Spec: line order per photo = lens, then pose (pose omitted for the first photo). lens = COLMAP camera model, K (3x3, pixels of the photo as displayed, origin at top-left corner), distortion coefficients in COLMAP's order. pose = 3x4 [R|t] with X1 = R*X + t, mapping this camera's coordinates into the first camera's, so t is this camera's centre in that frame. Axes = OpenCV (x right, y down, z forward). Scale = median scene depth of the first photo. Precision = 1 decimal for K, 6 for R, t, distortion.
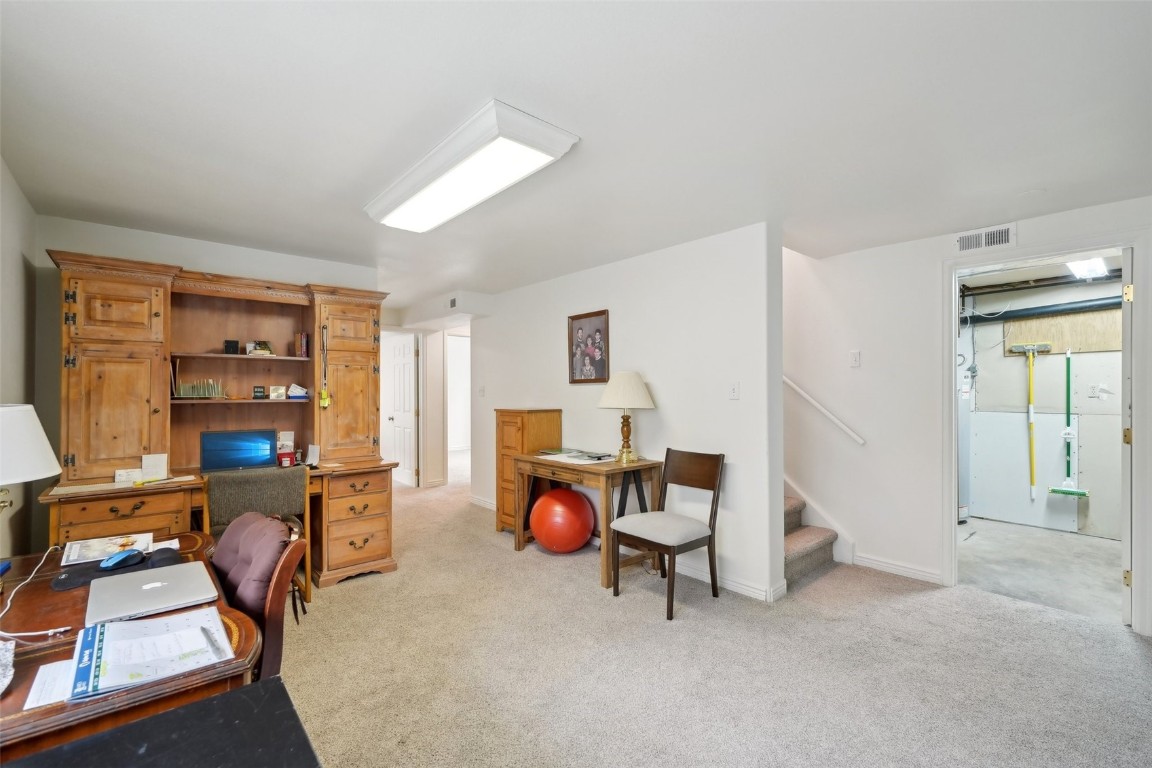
lens RADIAL K [[497.6, 0, 580.2], [0, 497.6, 386.6], [0, 0, 1]] dist [0.009182, 0.000151]
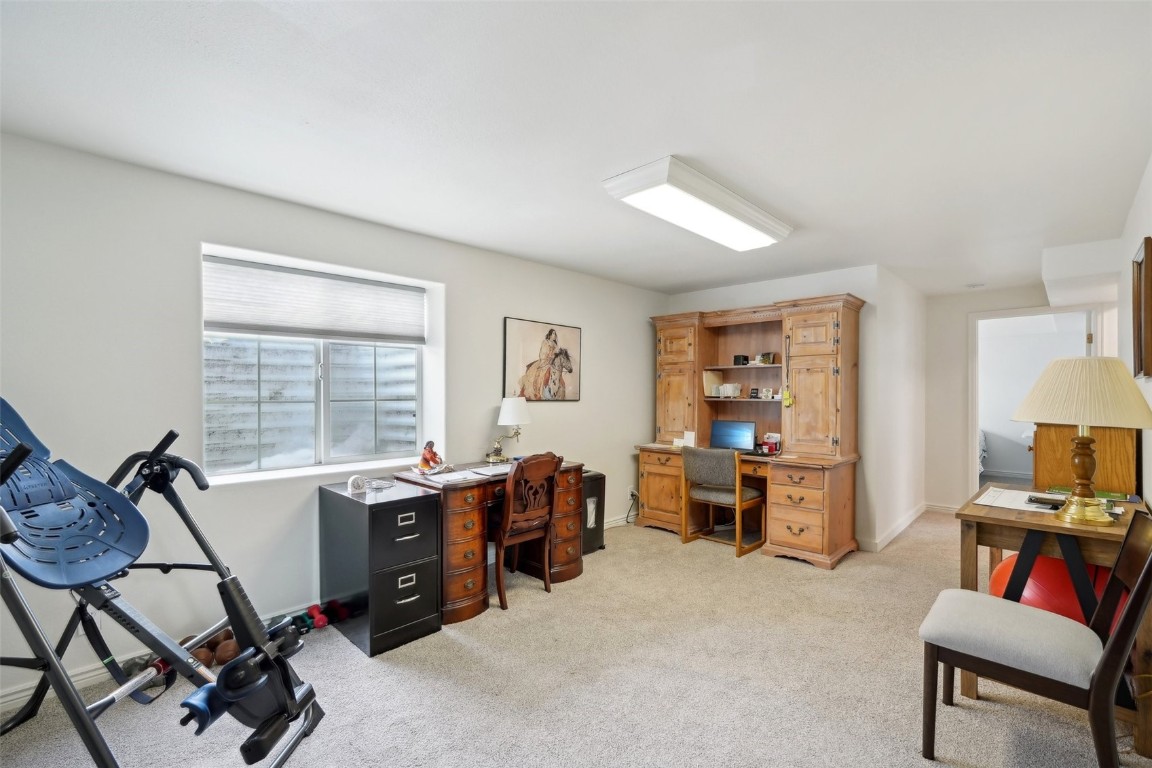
lens RADIAL K [[522.0, 0, 580.8], [0, 522.0, 389.9], [0, 0, 1]] dist [0.000095, -0.000196]
pose [[0.096076, -0.003434, -0.995368, 0.708752], [0.008365, 0.999962, -0.002642, 0.002795], [0.995339, -0.008073, 0.096101, 0.446535]]
